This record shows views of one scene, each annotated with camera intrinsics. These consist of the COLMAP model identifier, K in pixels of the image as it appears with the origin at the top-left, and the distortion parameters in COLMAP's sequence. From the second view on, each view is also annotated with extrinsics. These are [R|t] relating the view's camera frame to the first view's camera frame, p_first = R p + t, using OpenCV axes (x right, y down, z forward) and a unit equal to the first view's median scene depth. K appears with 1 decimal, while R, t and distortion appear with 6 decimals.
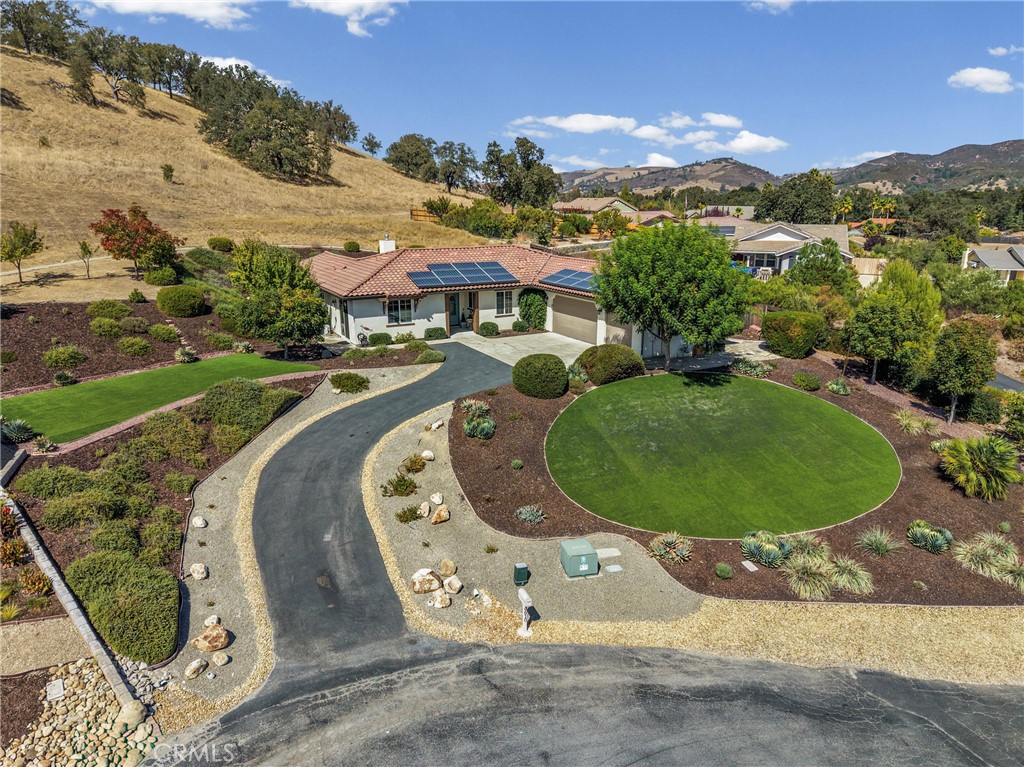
lens RADIAL K [[687.7, 0, 512.0], [0, 687.7, 383.5], [0, 0, 1]] dist [0.030751, -0.029062]
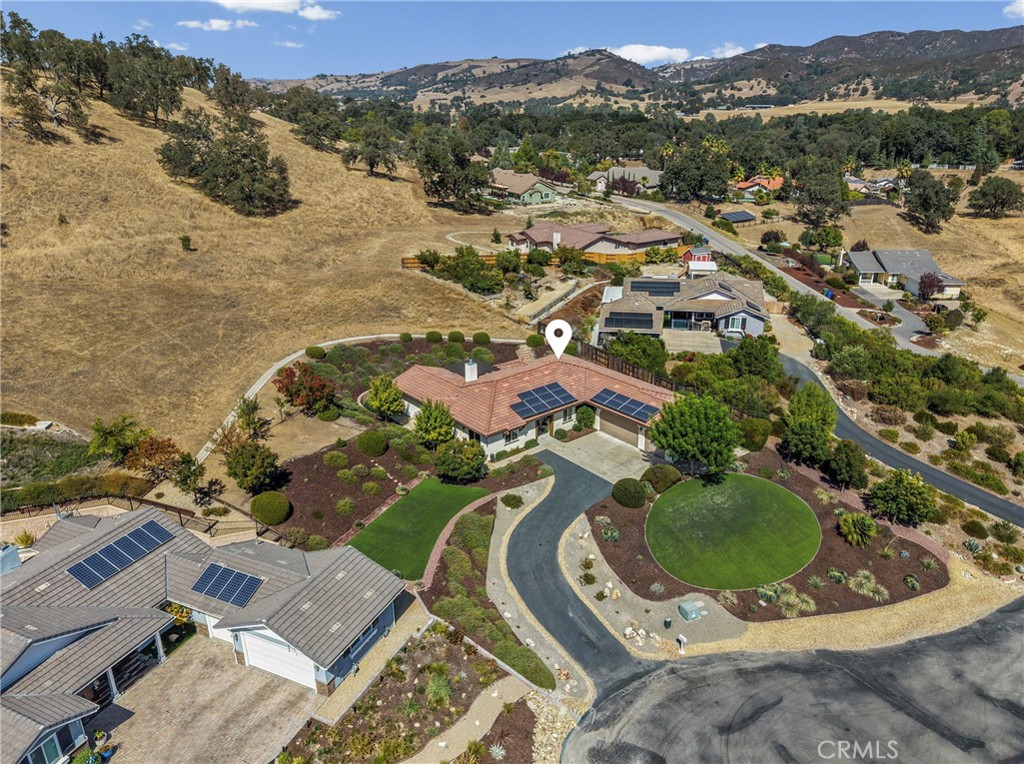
lens RADIAL K [[744.0, 0, 512.0], [0, 744.0, 382.0], [0, 0, 1]] dist [0.037199, -0.041652]
pose [[0.983306, -0.074273, 0.166112, -0.628900], [0.055559, 0.991856, 0.114606, -0.604161], [-0.173271, -0.103464, 0.979425, -0.891539]]
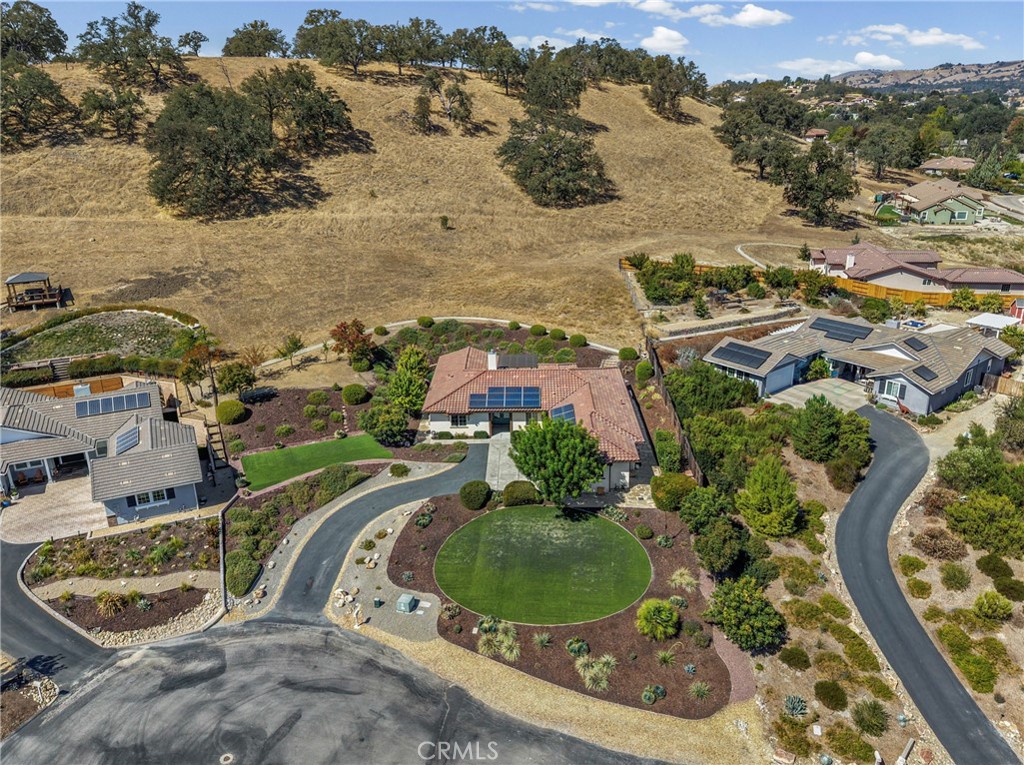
lens RADIAL K [[780.5, 0, 512.0], [0, 780.5, 382.5], [0, 0, 1]] dist [0.040568, -0.050791]
pose [[0.863332, 0.161863, -0.477973, 1.197301], [-0.114106, 0.985247, 0.127547, -0.649444], [0.491566, -0.055576, 0.869065, -0.787008]]
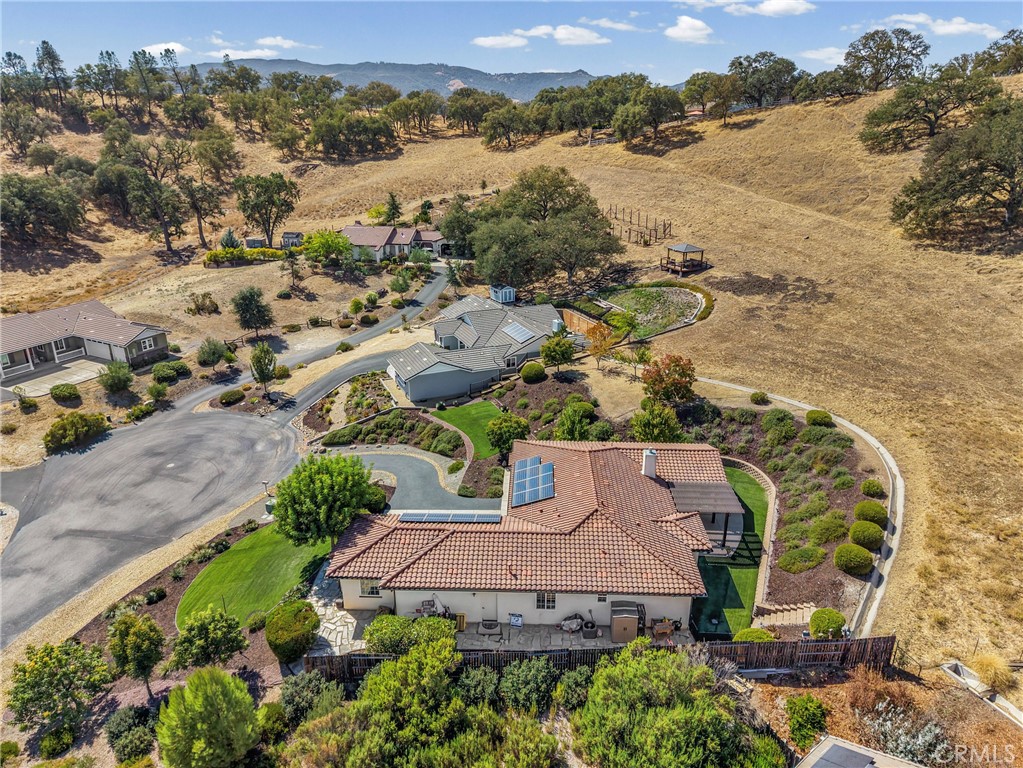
lens RADIAL K [[687.0, 0, 511.5], [0, 687.0, 384.0], [0, 0, 1]] dist [0.030751, -0.029062]
pose [[-0.520189, 0.309967, -0.795817, 1.335064], [-0.217158, 0.853184, 0.474257, -1.343949], [0.825982, 0.419522, -0.376505, 2.118721]]
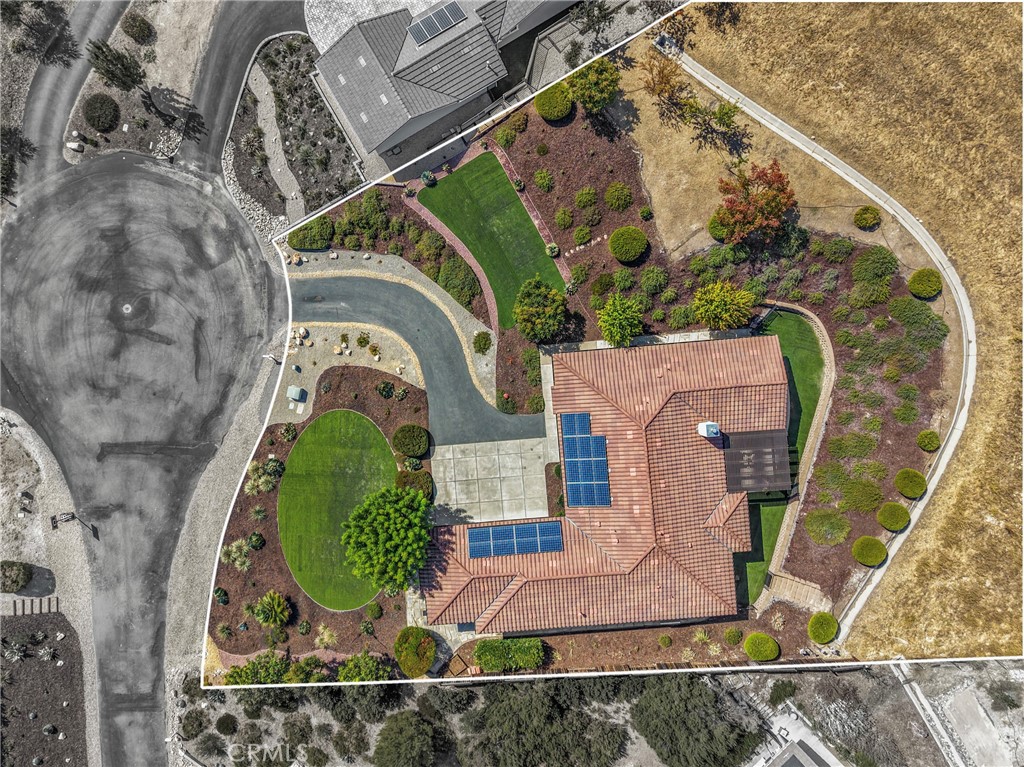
lens RADIAL K [[687.7, 0, 512.0], [0, 687.7, 383.5], [0, 0, 1]] dist [0.030751, -0.029062]
pose [[-0.416708, 0.908988, 0.009726, -0.236833], [-0.228035, -0.114884, 0.966852, -1.937280], [0.879974, 0.400677, 0.255154, 0.847471]]
